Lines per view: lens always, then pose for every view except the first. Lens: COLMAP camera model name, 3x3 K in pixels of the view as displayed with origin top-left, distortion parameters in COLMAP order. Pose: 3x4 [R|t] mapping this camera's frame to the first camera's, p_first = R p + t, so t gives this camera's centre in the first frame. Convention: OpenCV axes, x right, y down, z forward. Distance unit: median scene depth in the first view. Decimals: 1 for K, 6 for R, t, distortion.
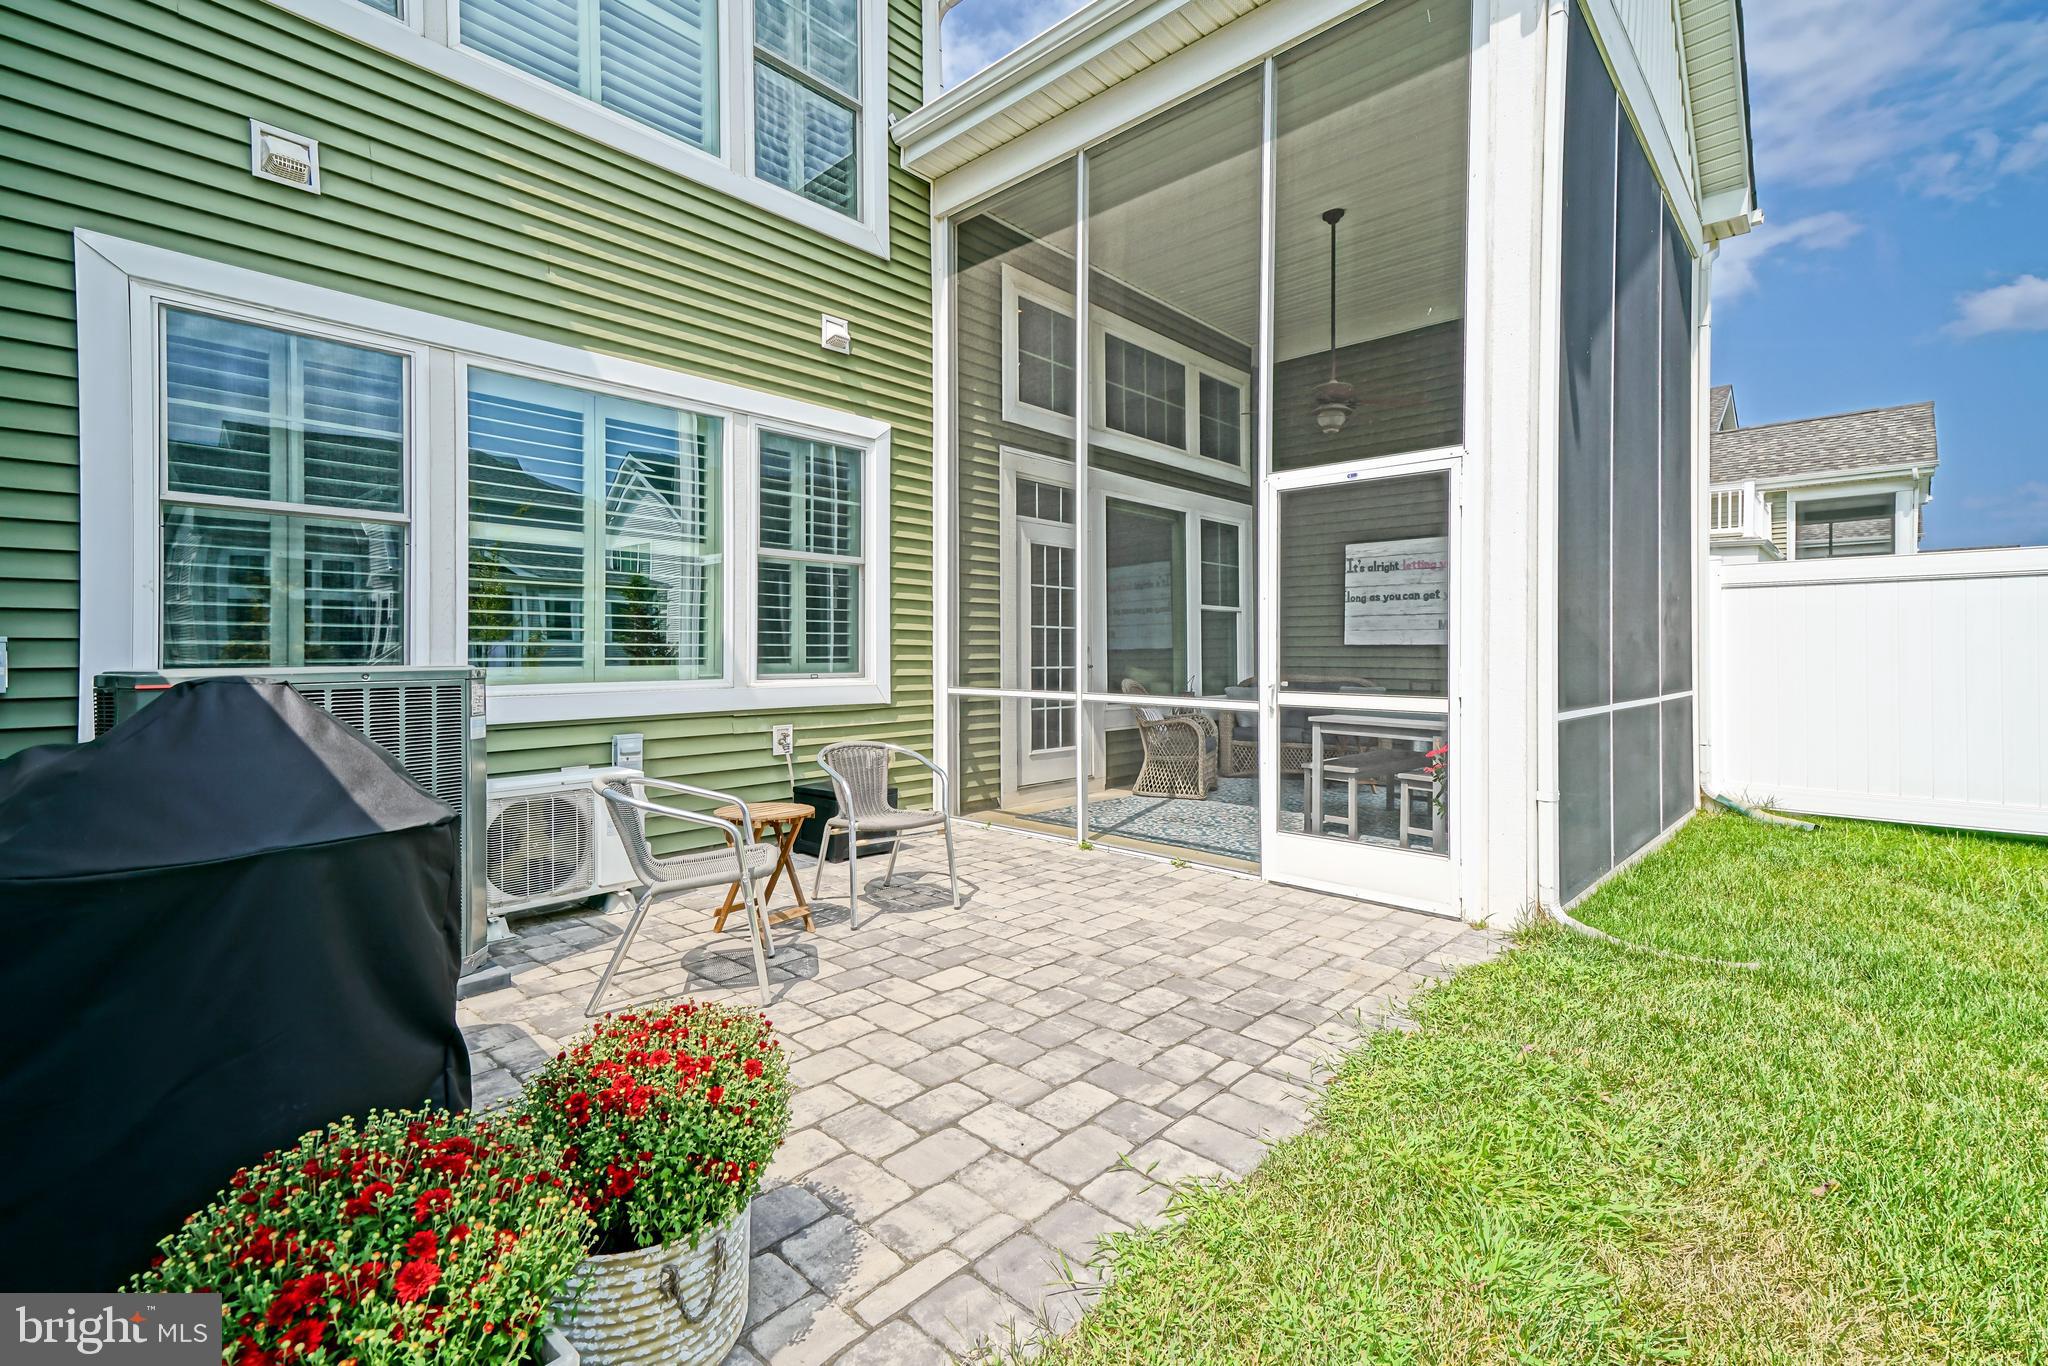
lens RADIAL K [[902.5, 0, 1020.4], [0, 902.5, 660.9], [0, 0, 1]] dist [0.037519, -0.000017]
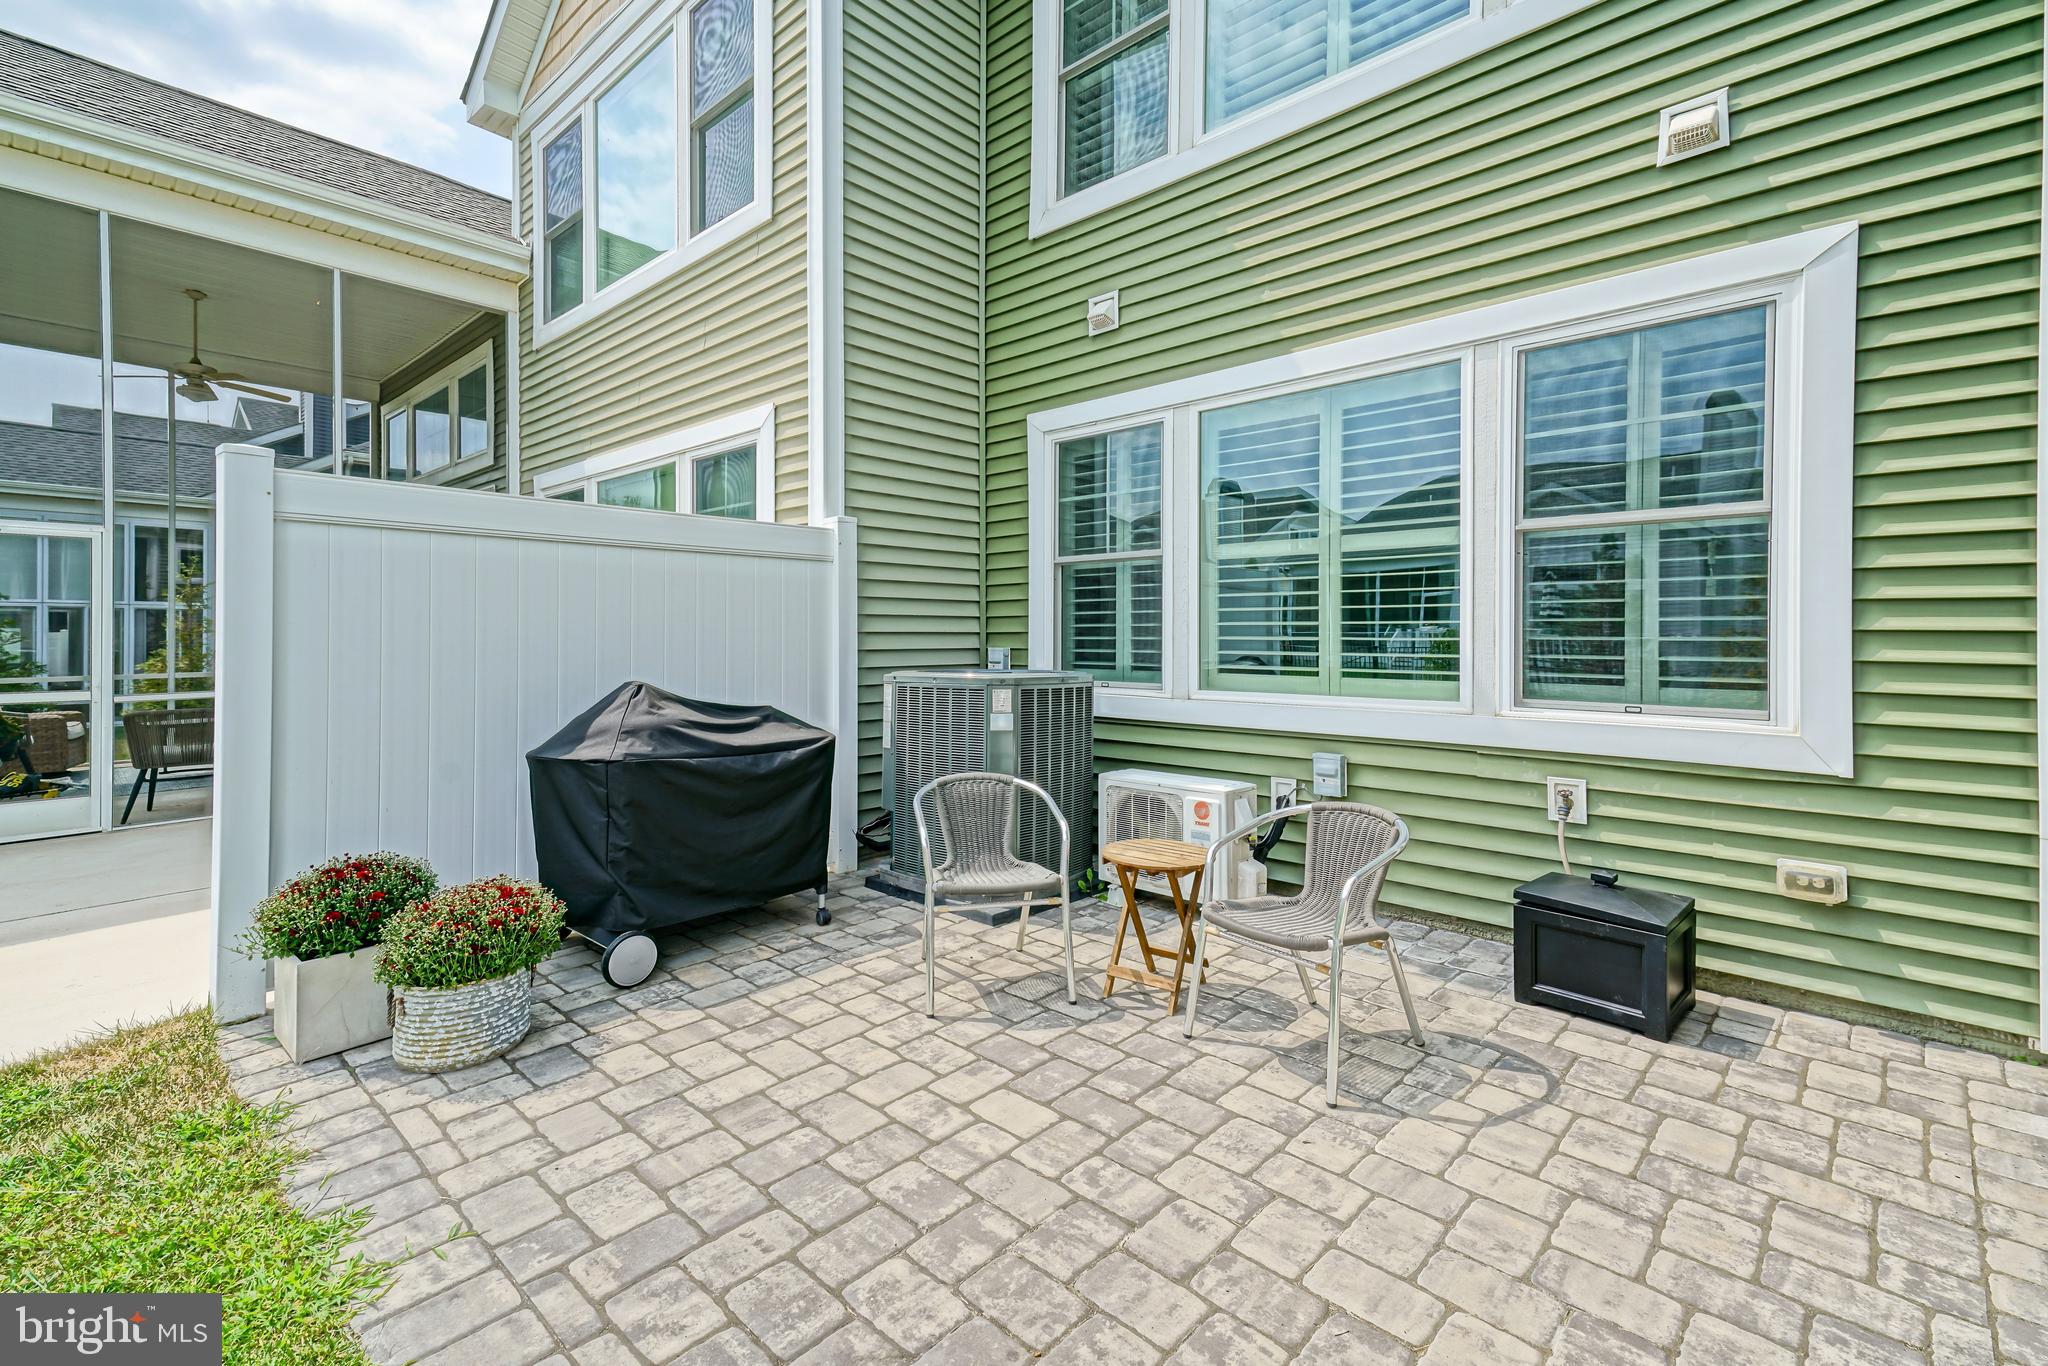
lens RADIAL K [[907.0, 0, 1029.2], [0, 907.0, 639.8], [0, 0, 1]] dist [0.048766, -0.006666]
pose [[0.002254, 0.006186, -0.999978, 0.390769], [-0.008960, 0.999941, 0.006166, -0.029941], [0.999957, 0.008946, 0.002309, 0.565613]]
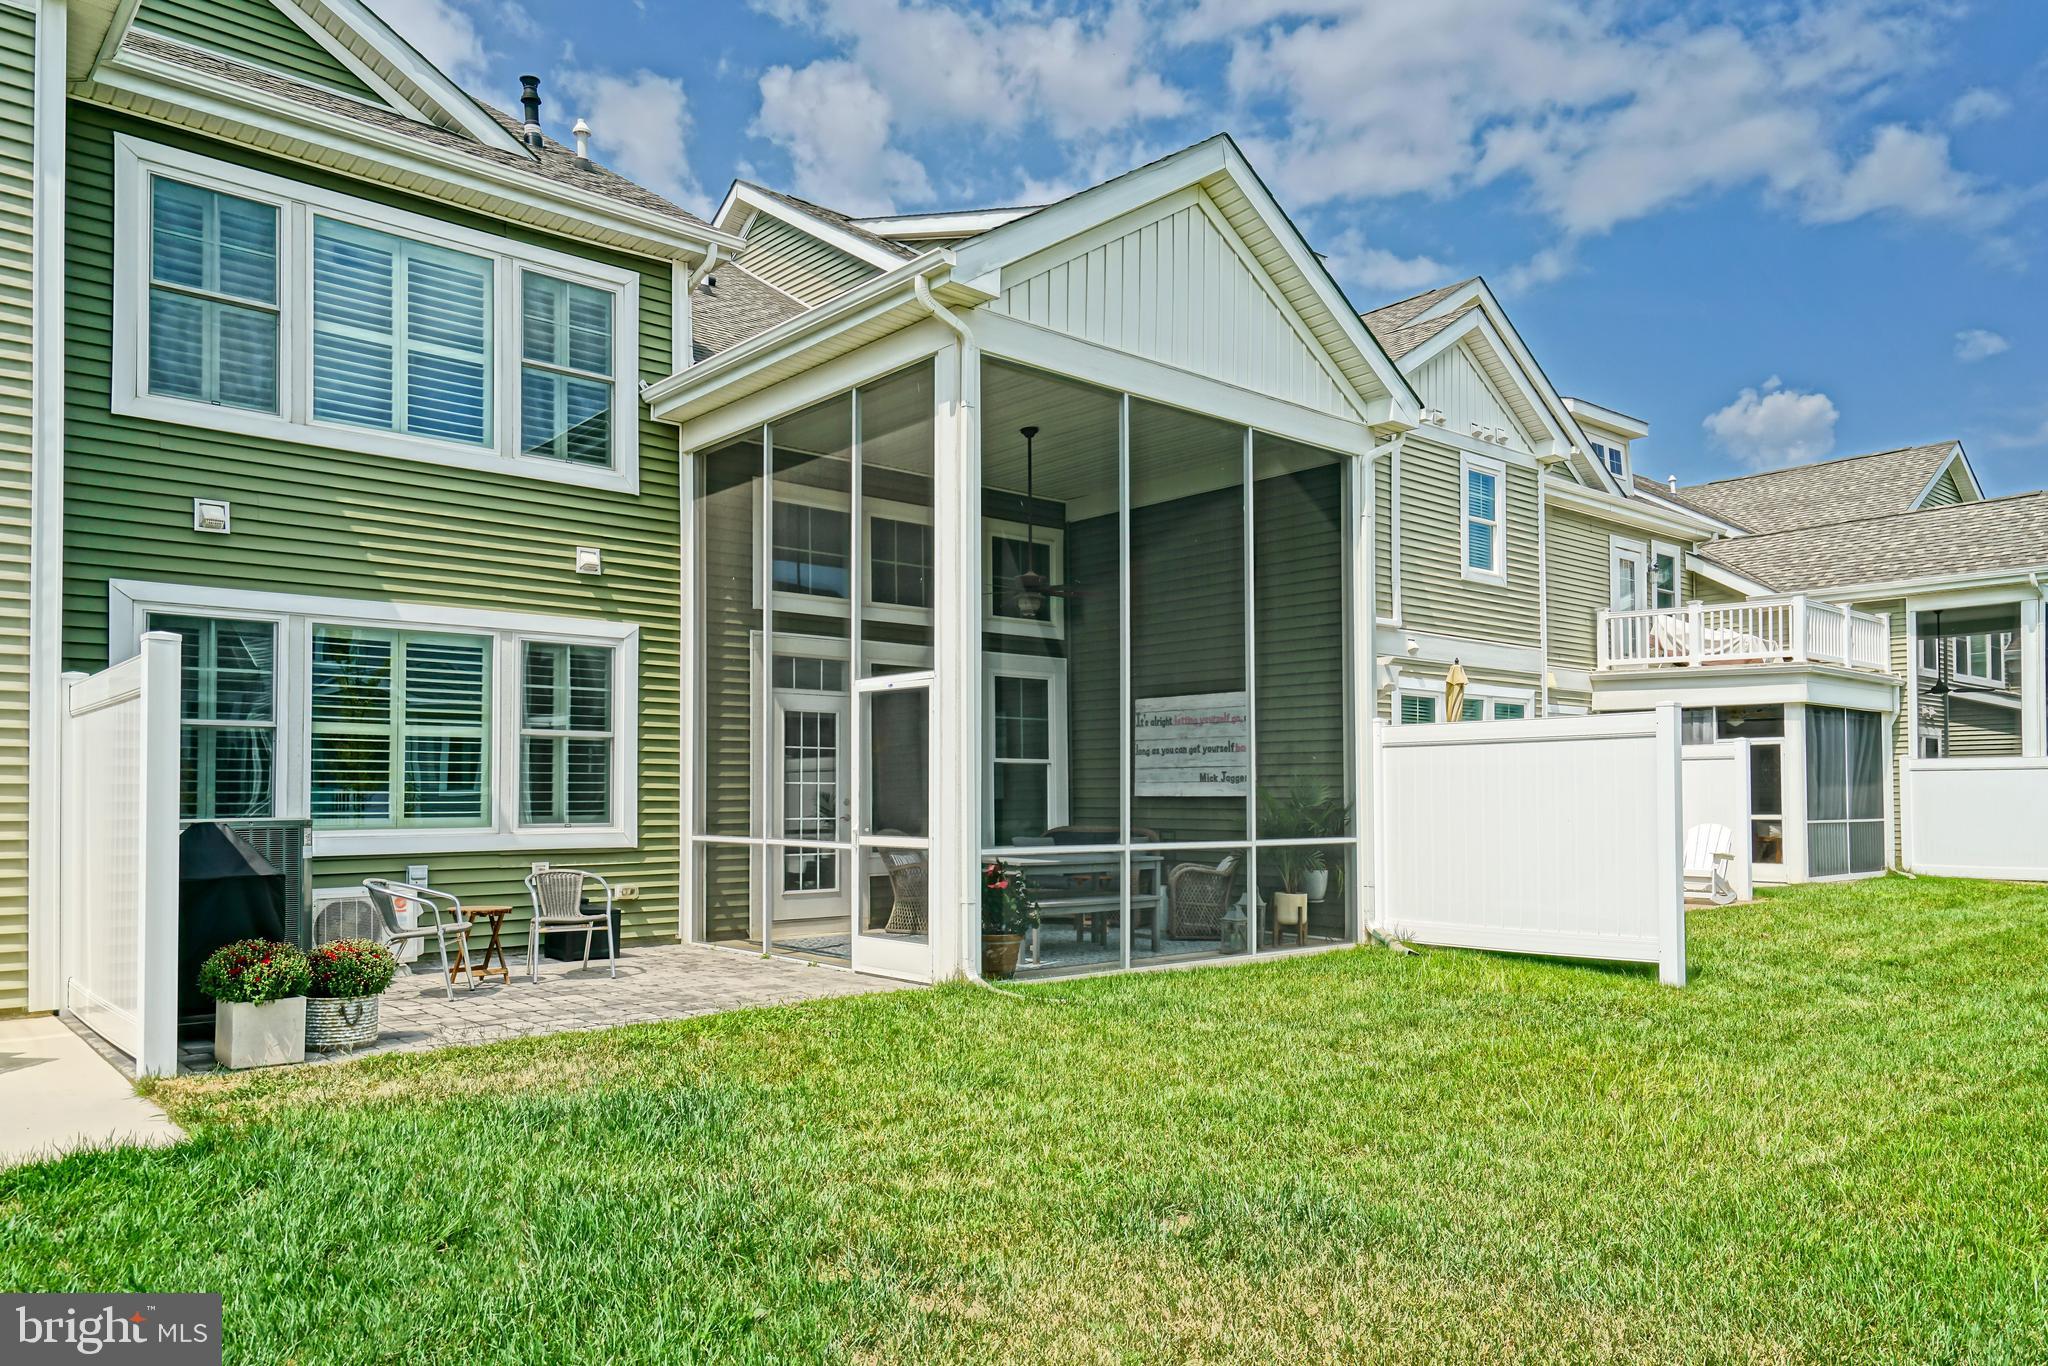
lens RADIAL K [[1326.5, 0, 1010.8], [0, 1326.5, 787.5], [0, 0, 1]] dist [0.015906, -0.000126]
pose [[0.995386, -0.004456, -0.095843, 0.562957], [0.002828, 0.999850, -0.017115, -0.003412], [0.095905, 0.016765, 0.995249, -0.803777]]
